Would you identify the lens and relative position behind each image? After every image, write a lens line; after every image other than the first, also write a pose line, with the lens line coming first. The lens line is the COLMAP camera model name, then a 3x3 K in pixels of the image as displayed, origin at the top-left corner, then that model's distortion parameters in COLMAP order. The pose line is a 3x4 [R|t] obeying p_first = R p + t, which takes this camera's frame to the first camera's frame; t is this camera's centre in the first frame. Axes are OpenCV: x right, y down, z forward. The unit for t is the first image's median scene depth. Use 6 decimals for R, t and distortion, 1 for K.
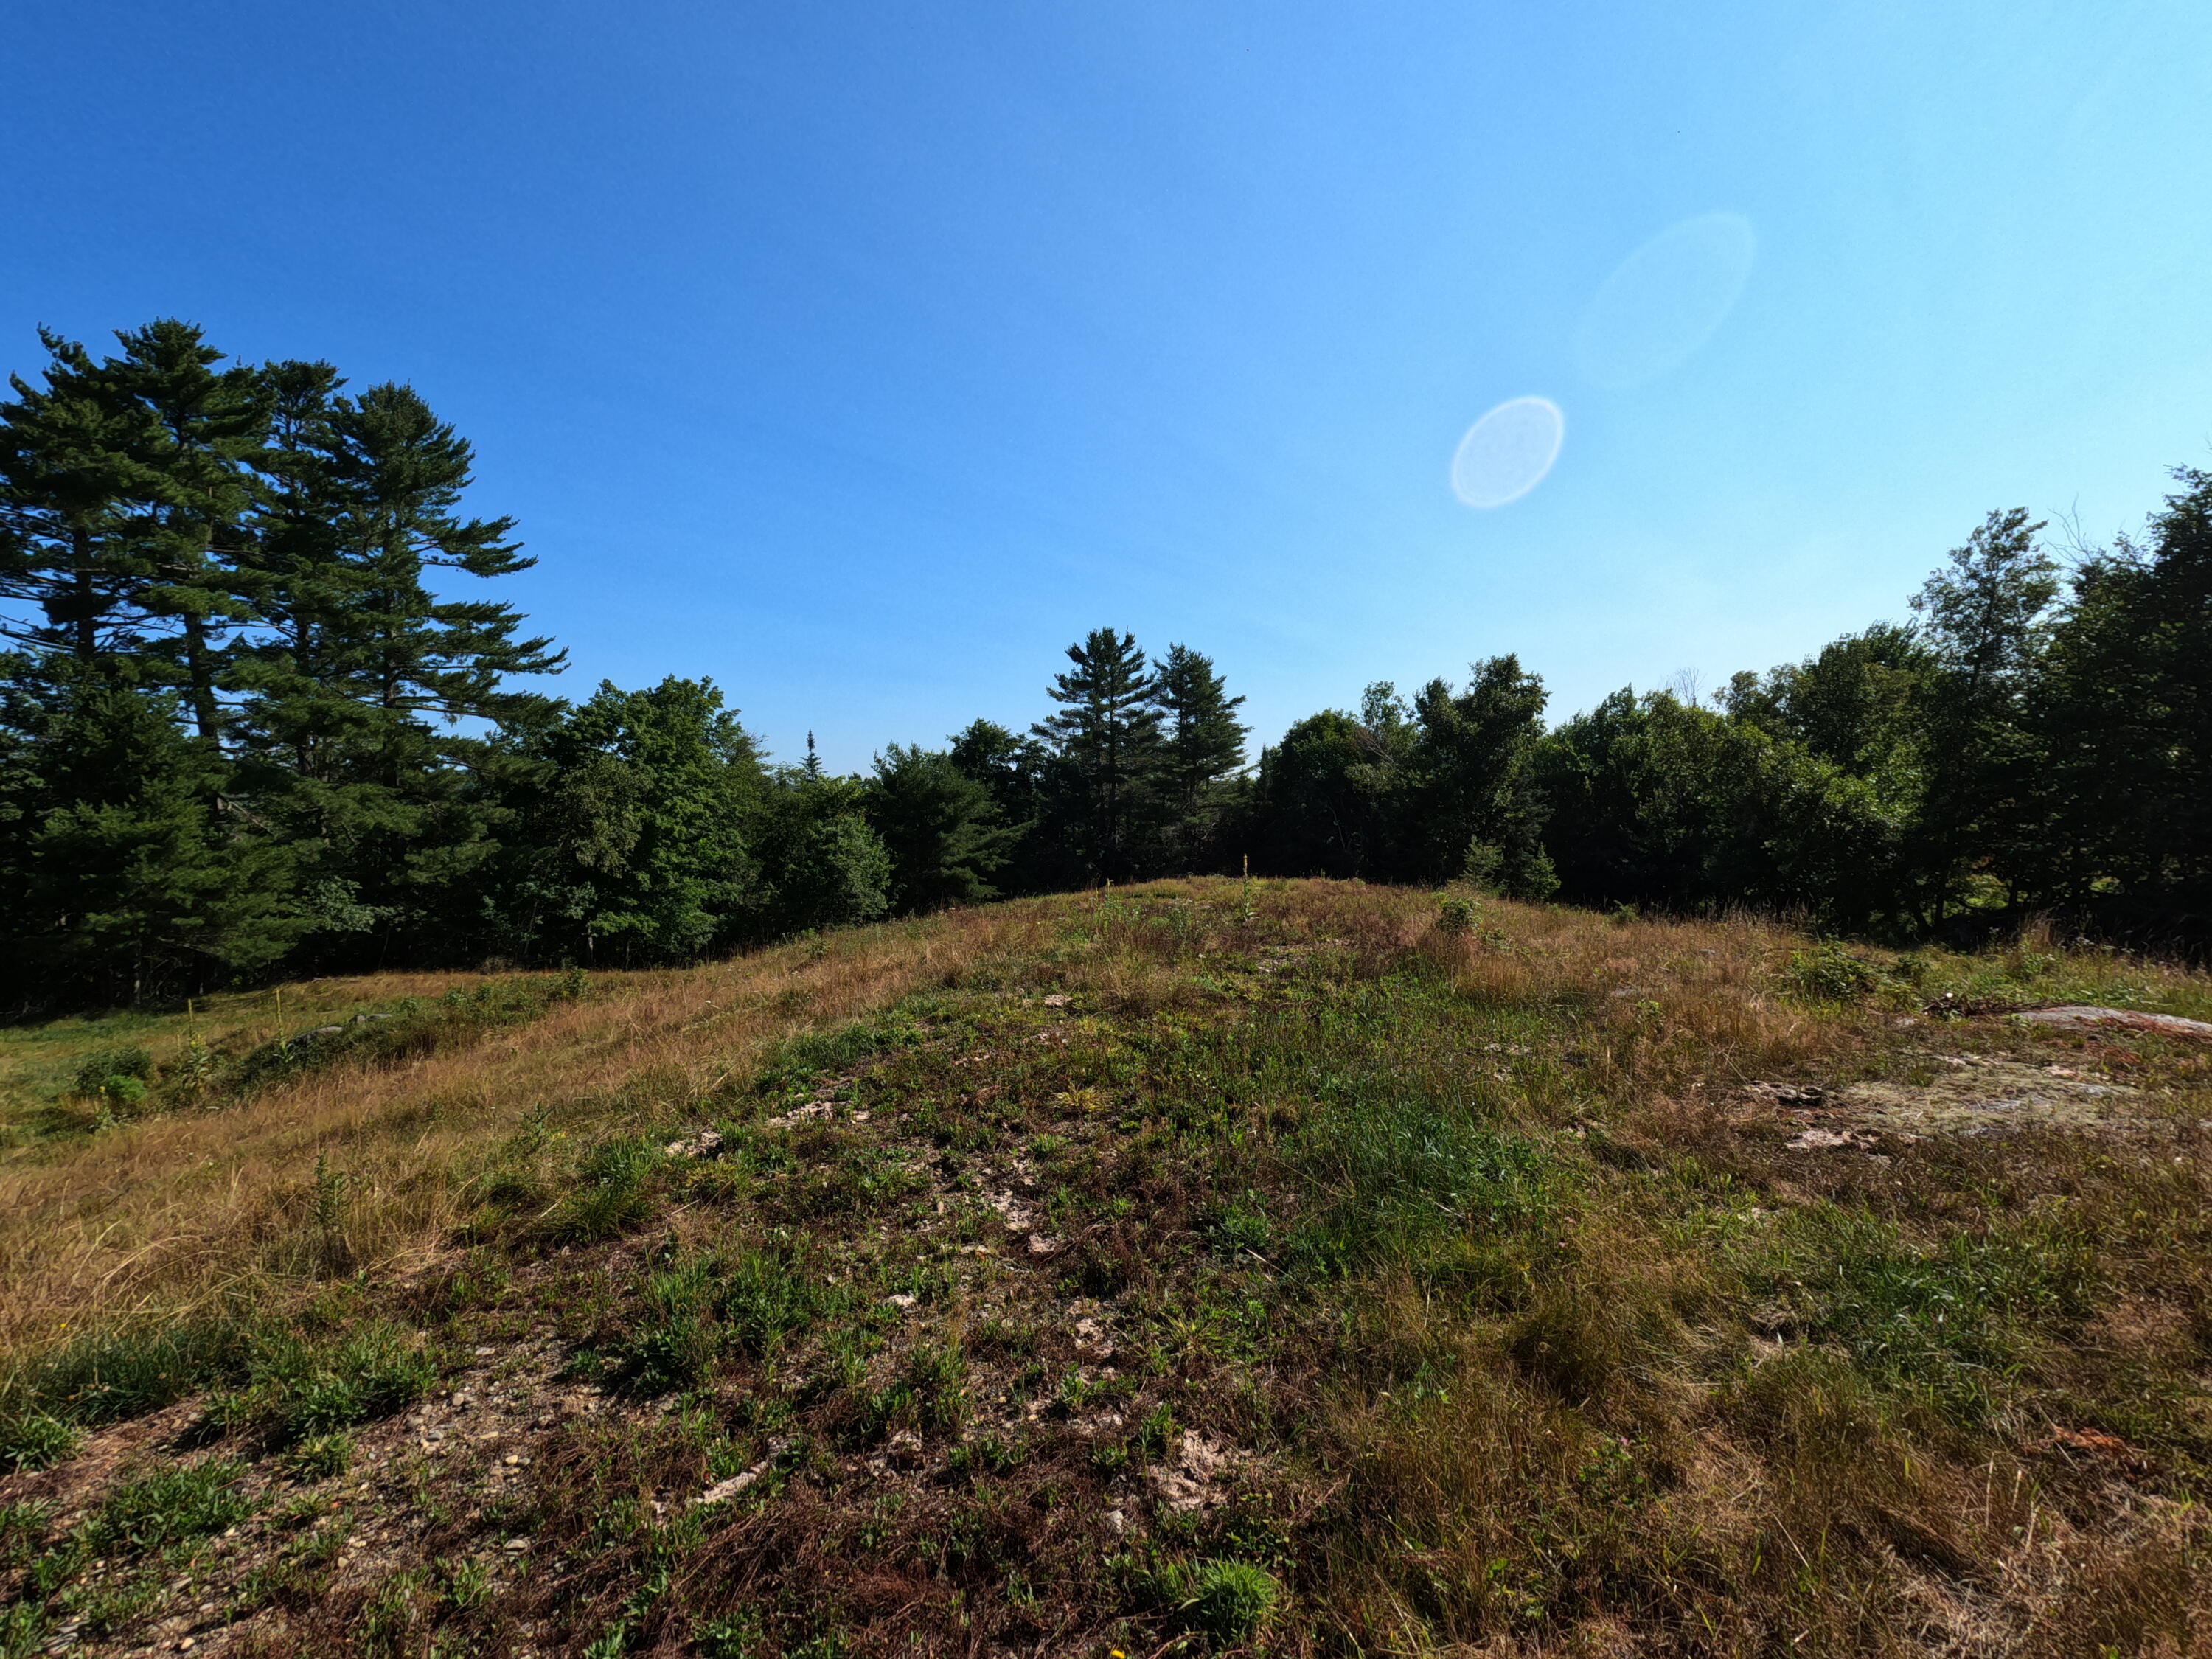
lens RADIAL K [[1042.8, 0, 1105.8], [0, 1042.8, 835.8], [0, 0, 1]] dist [0.002239, 0.001193]
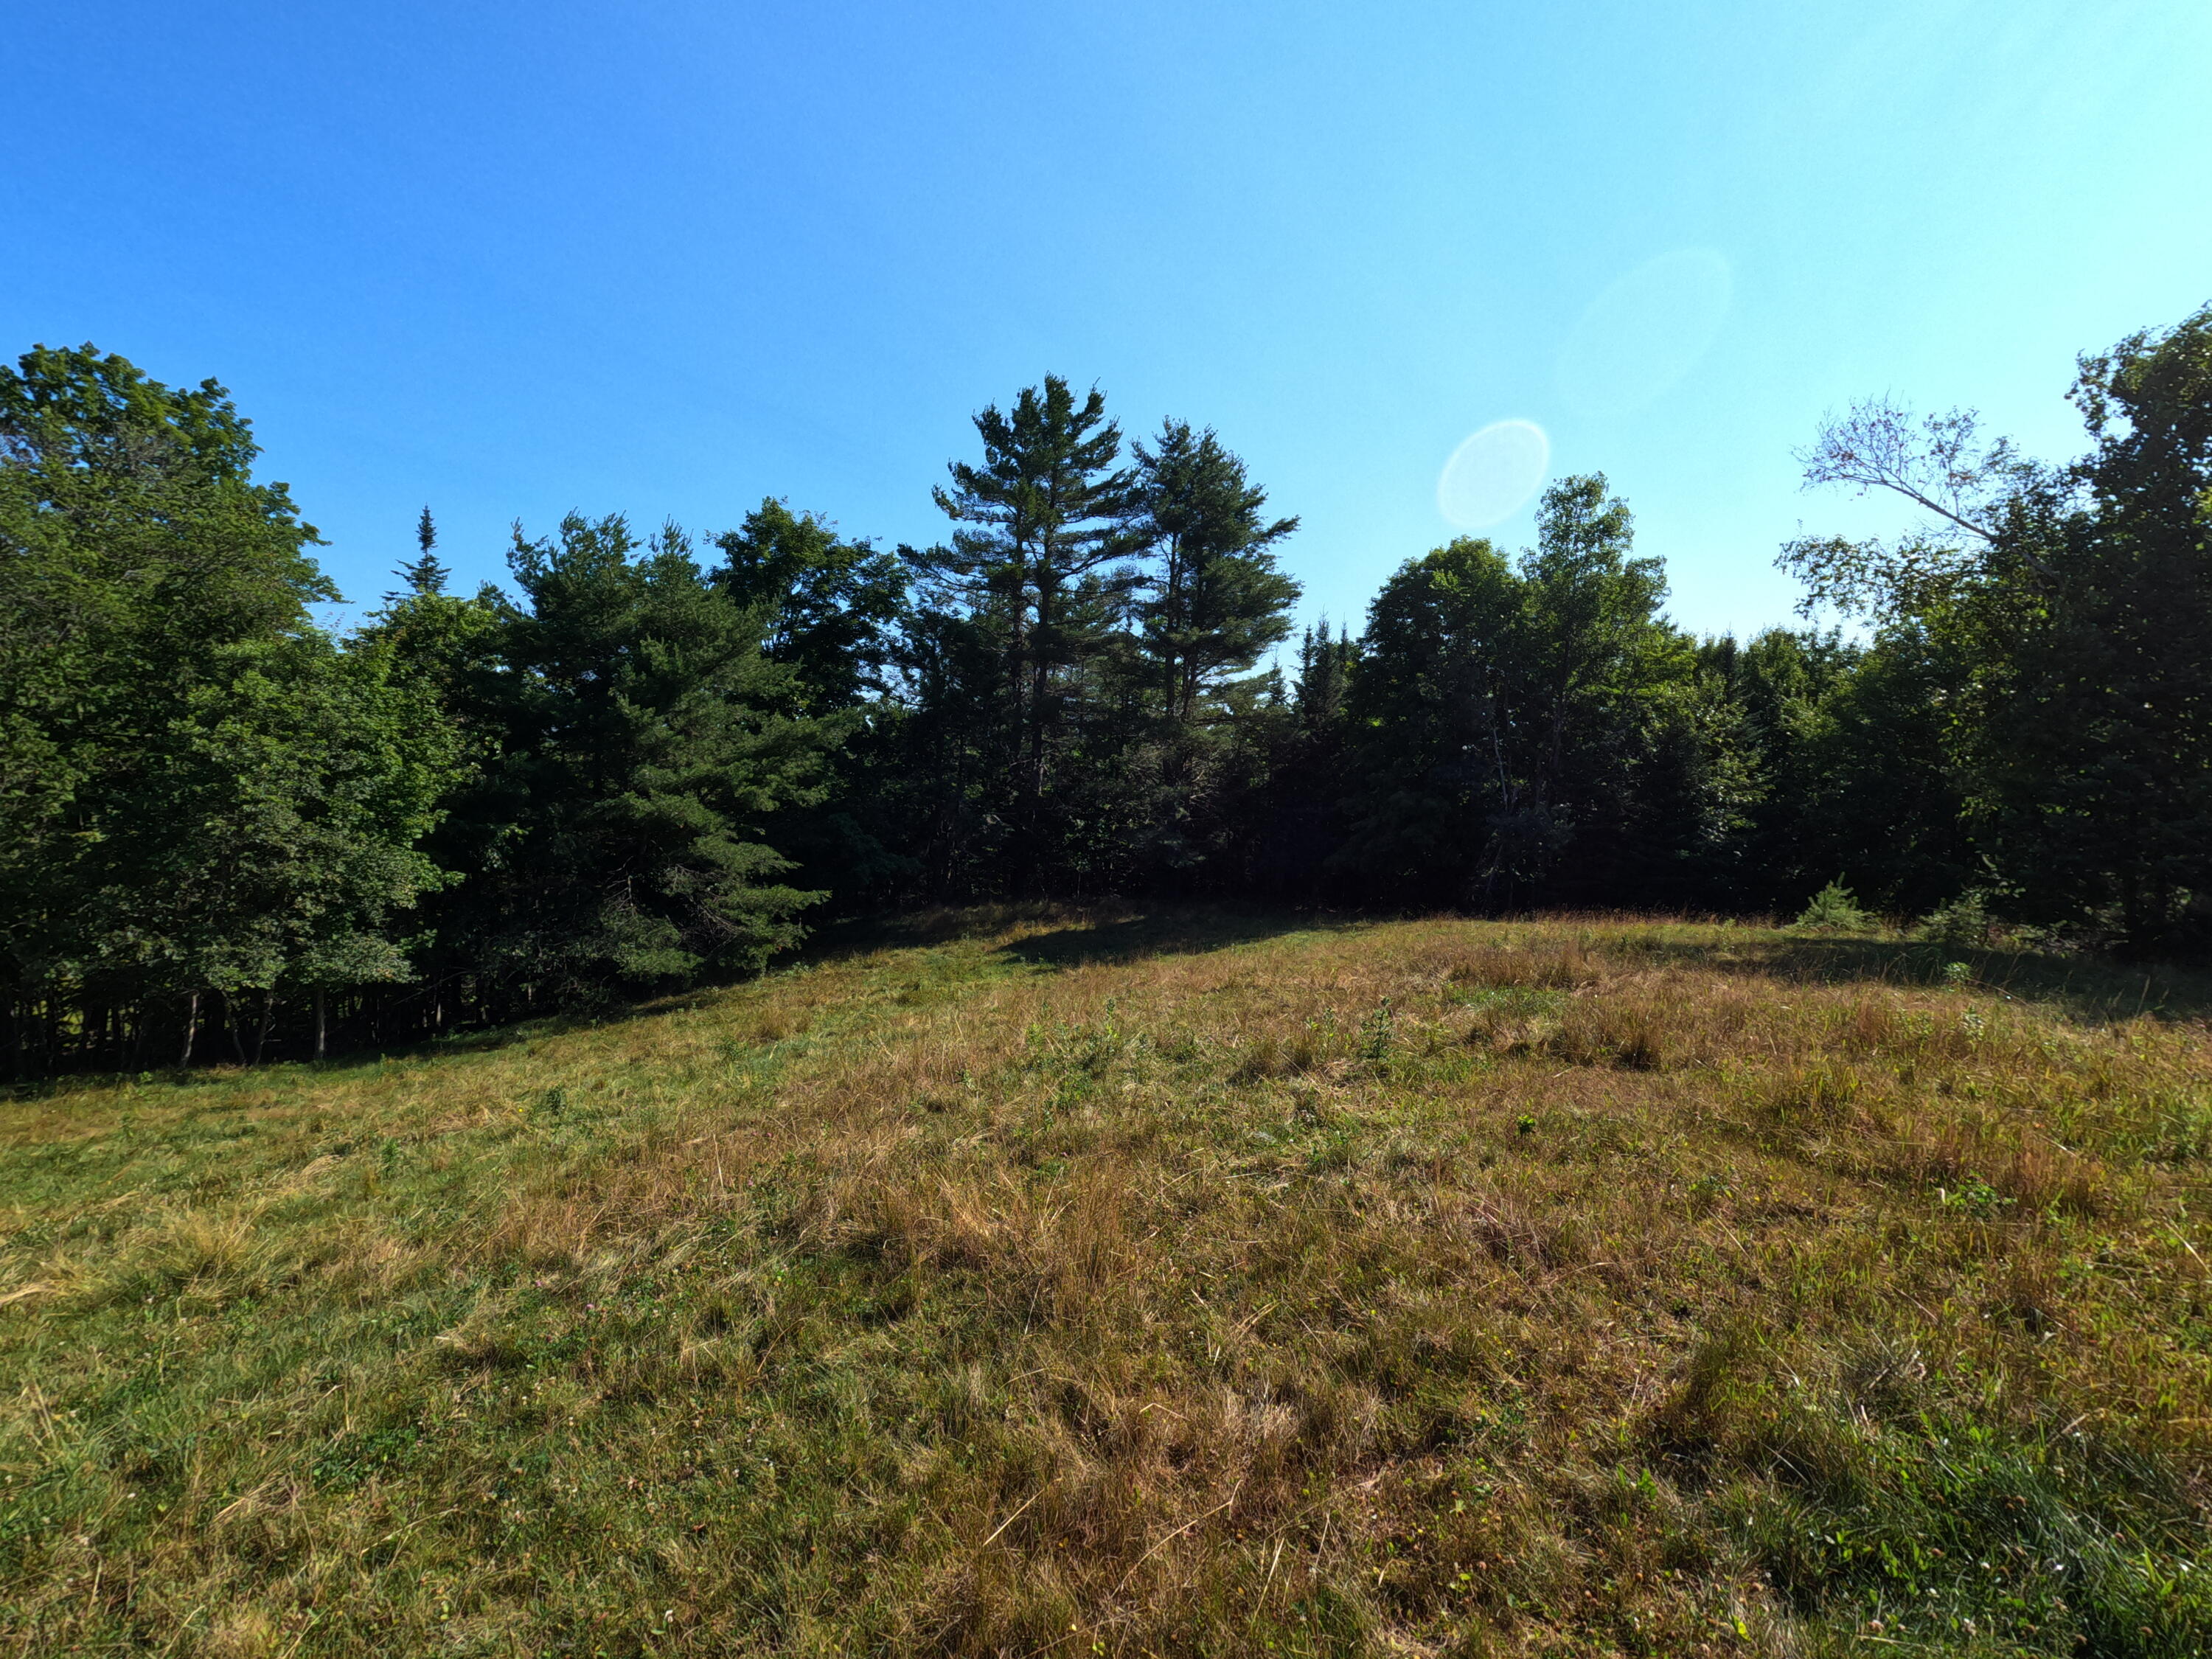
lens RADIAL K [[1042.8, 0, 1110.0], [0, 1042.8, 823.1], [0, 0, 1]] dist [0.002239, 0.001193]
pose [[0.996242, 0.041988, 0.075749, -0.000021], [-0.043124, 0.998980, 0.013426, 0.011697], [-0.075108, -0.016642, 0.997037, 0.239170]]
